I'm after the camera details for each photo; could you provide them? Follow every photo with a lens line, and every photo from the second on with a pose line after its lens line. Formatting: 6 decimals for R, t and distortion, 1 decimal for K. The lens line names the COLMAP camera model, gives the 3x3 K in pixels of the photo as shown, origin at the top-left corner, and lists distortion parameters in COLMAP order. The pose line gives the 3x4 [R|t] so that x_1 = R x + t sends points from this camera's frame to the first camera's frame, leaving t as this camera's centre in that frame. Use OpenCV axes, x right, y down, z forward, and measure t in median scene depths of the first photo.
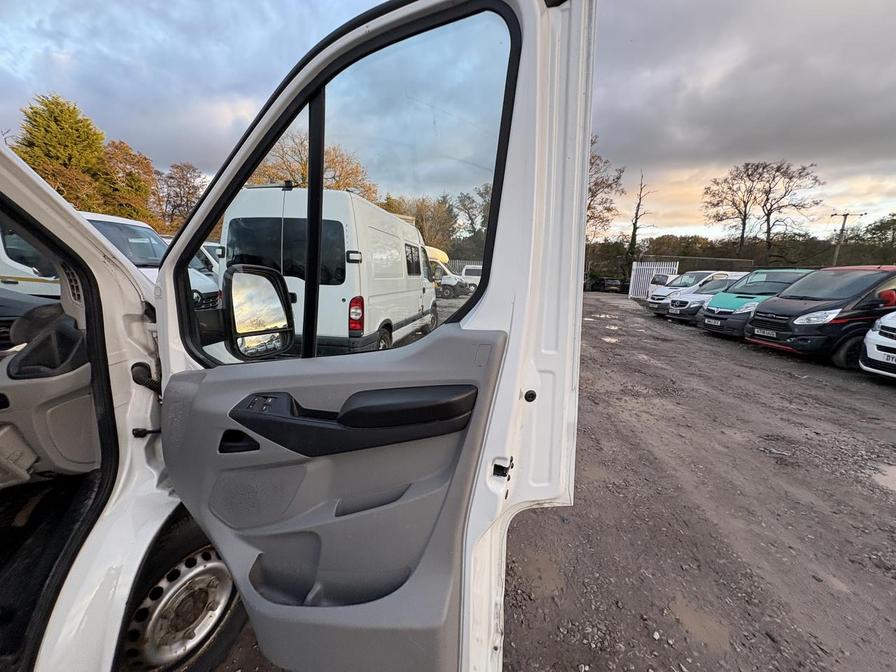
lens RADIAL K [[354.5, 0, 450.2], [0, 354.5, 335.1], [0, 0, 1]] dist [0.000044, -0.000367]
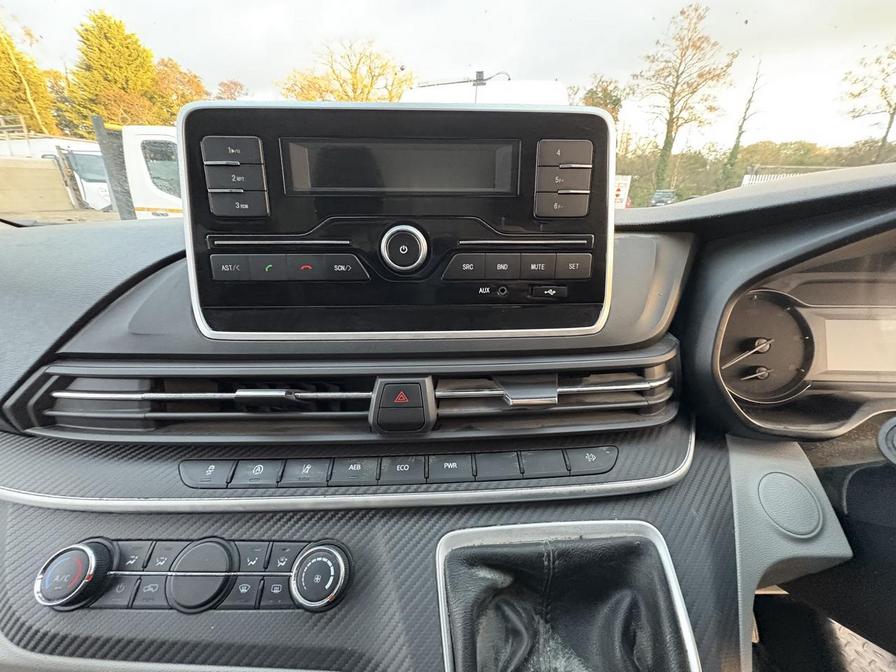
lens RADIAL K [[354.5, 0, 449.5], [0, 354.5, 335.1], [0, 0, 1]] dist [0.000044, -0.000367]
pose [[0.992803, 0.020355, -0.118013, -0.059334], [0.003541, 0.980029, 0.198822, -0.003277], [0.119703, -0.197809, 0.972904, 0.016851]]
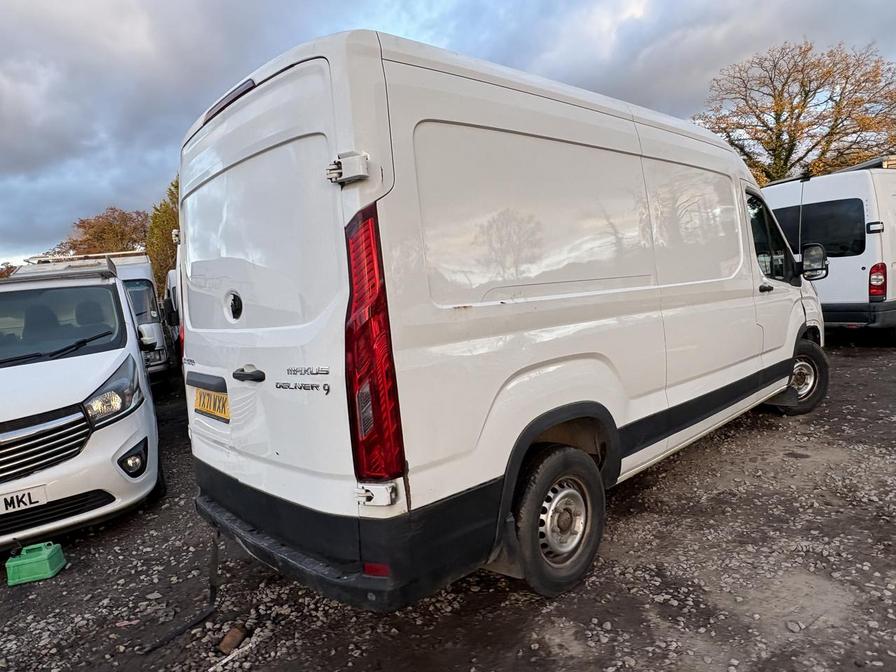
lens RADIAL K [[572.1, 0, 437.9], [0, 572.1, 339.2], [0, 0, 1]] dist [-0.011673, 0.011080]
pose [[0.610672, -0.015050, -0.791741, 0.040388], [-0.022898, 0.999066, -0.036652, 0.030199], [0.791553, 0.040511, 0.609757, -0.155160]]
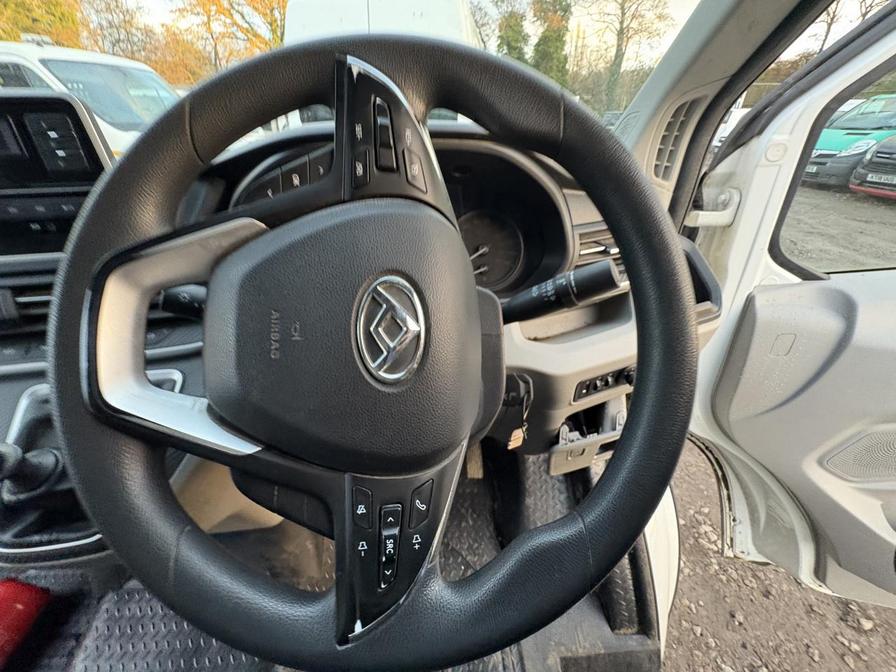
lens RADIAL K [[354.5, 0, 449.9], [0, 354.5, 335.6], [0, 0, 1]] dist [0.000044, -0.000367]
pose [[0.999032, -0.041577, -0.014378, -0.044813], [0.043962, 0.931141, 0.361999, -0.002279], [-0.001663, -0.362280, 0.932068, 0.012594]]
